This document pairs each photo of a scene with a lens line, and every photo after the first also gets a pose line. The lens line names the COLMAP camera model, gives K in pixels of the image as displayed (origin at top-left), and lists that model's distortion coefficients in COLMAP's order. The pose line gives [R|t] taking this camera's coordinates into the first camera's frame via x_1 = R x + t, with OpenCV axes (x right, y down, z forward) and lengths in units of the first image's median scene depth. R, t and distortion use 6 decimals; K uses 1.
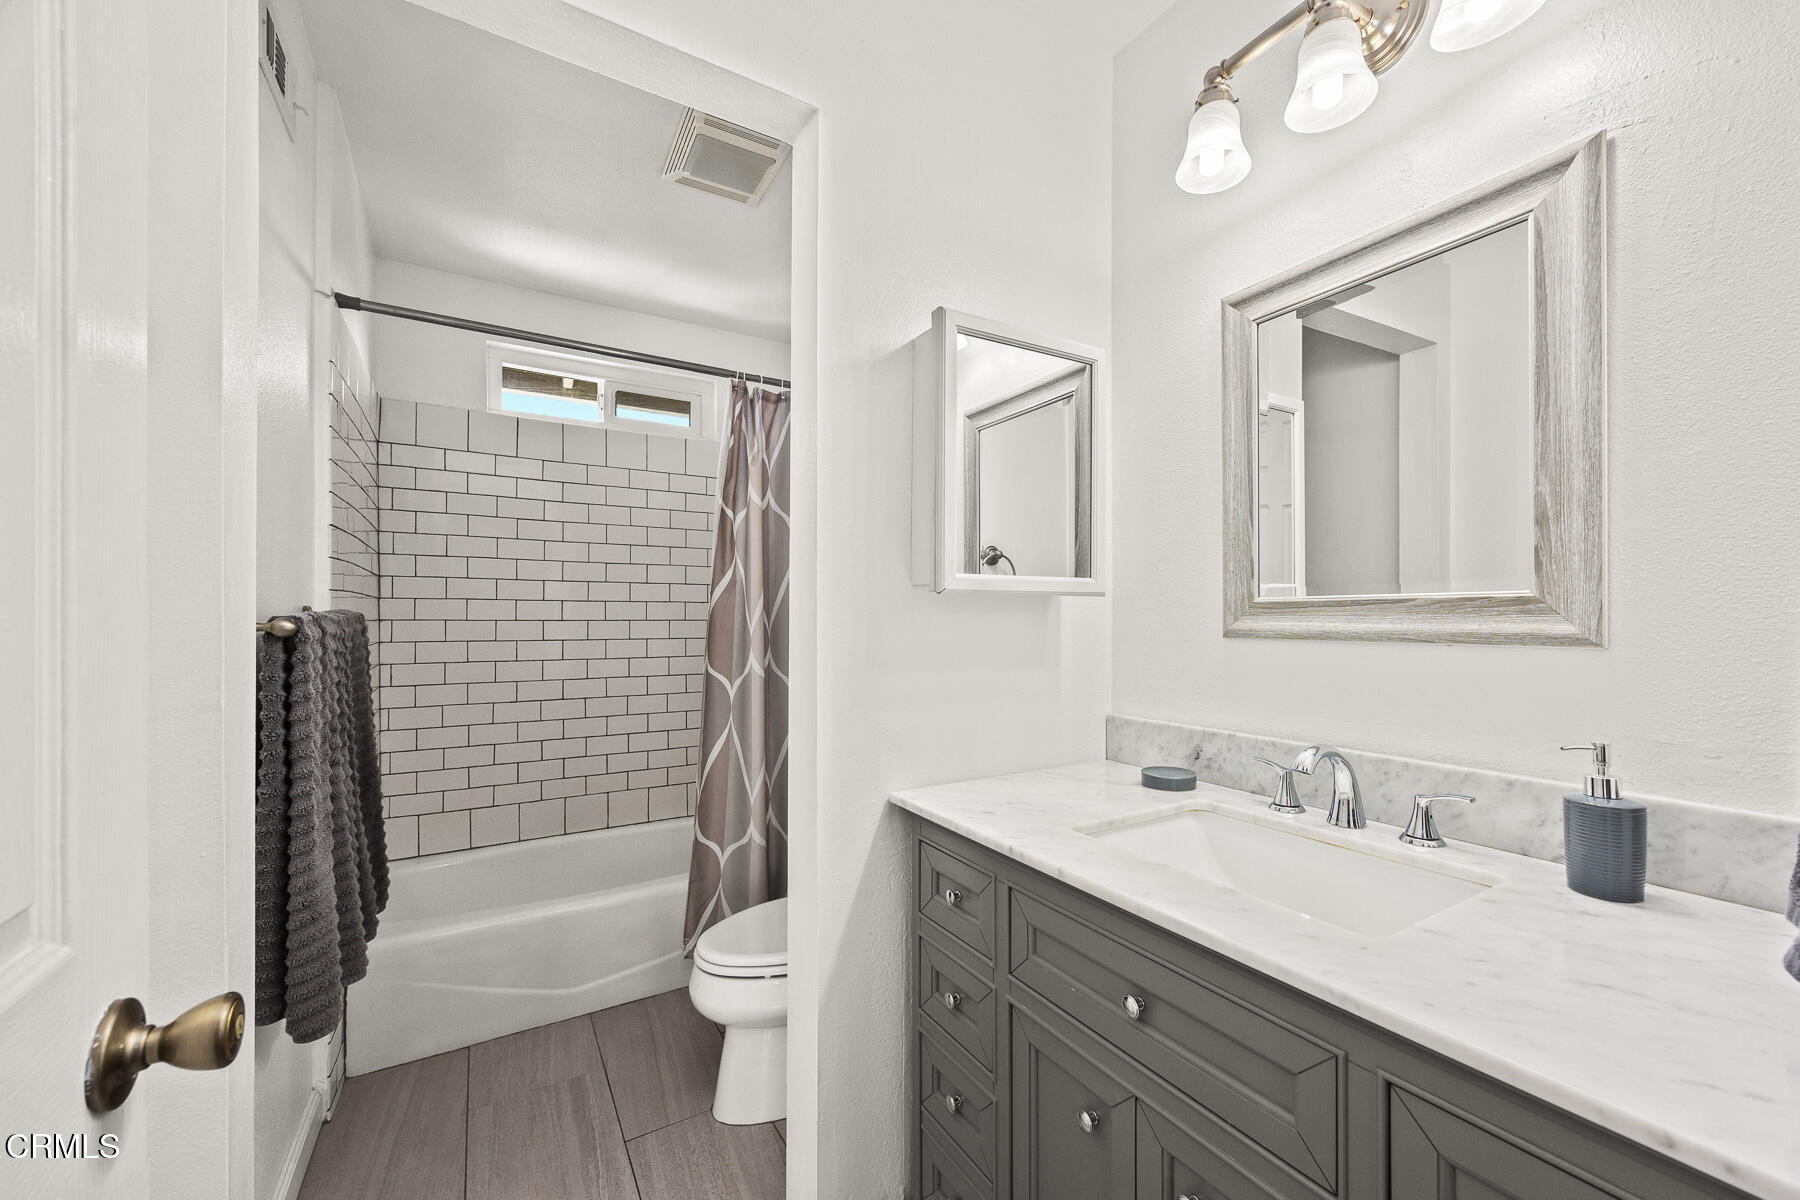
lens RADIAL K [[695.5, 0, 896.9], [0, 695.5, 614.3], [0, 0, 1]] dist [-0.003326, -0.000182]
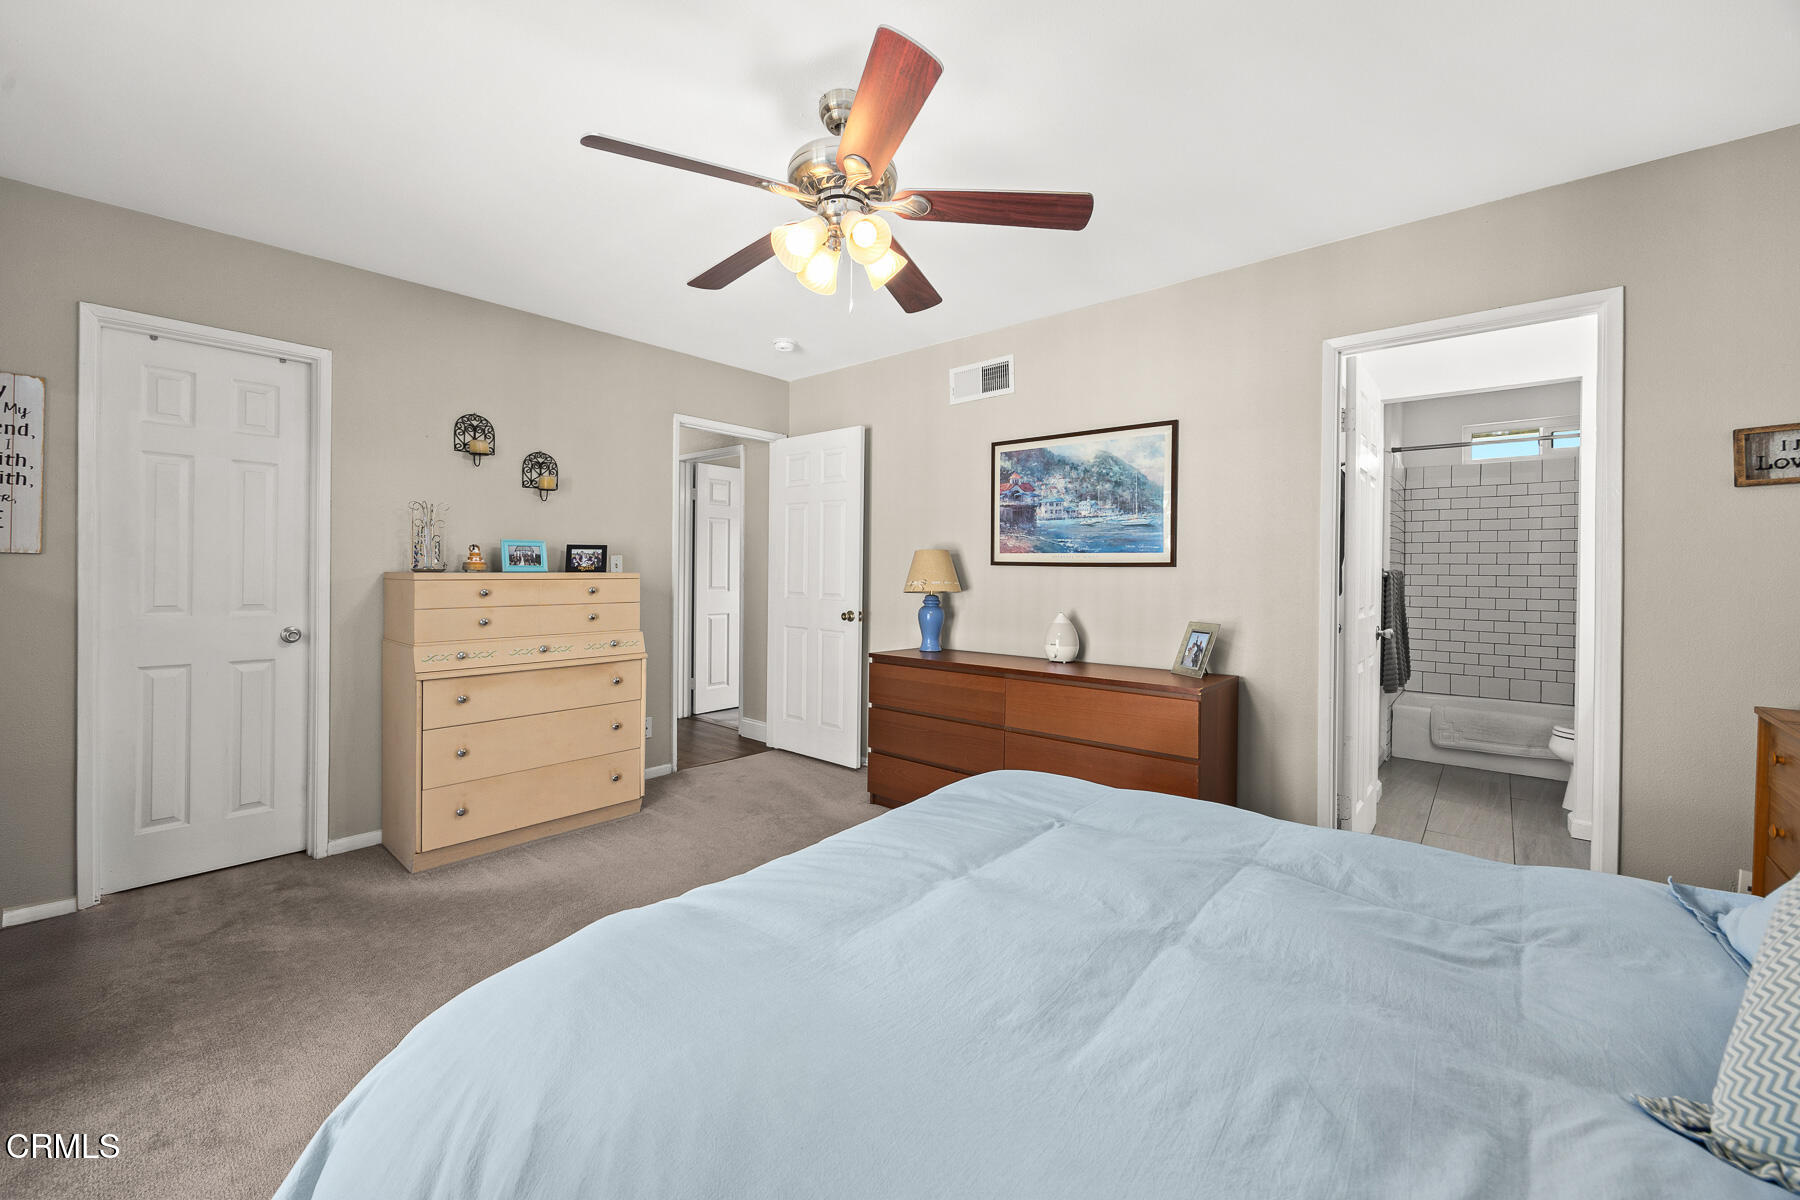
lens RADIAL K [[695.5, 0, 902.6], [0, 695.5, 582.5], [0, 0, 1]] dist [-0.003326, -0.000182]
pose [[0.317000, 0.013523, -0.948329, 0.759320], [-0.001526, 0.999904, 0.013748, 0.005405], [0.948424, -0.002911, 0.316990, -1.097883]]
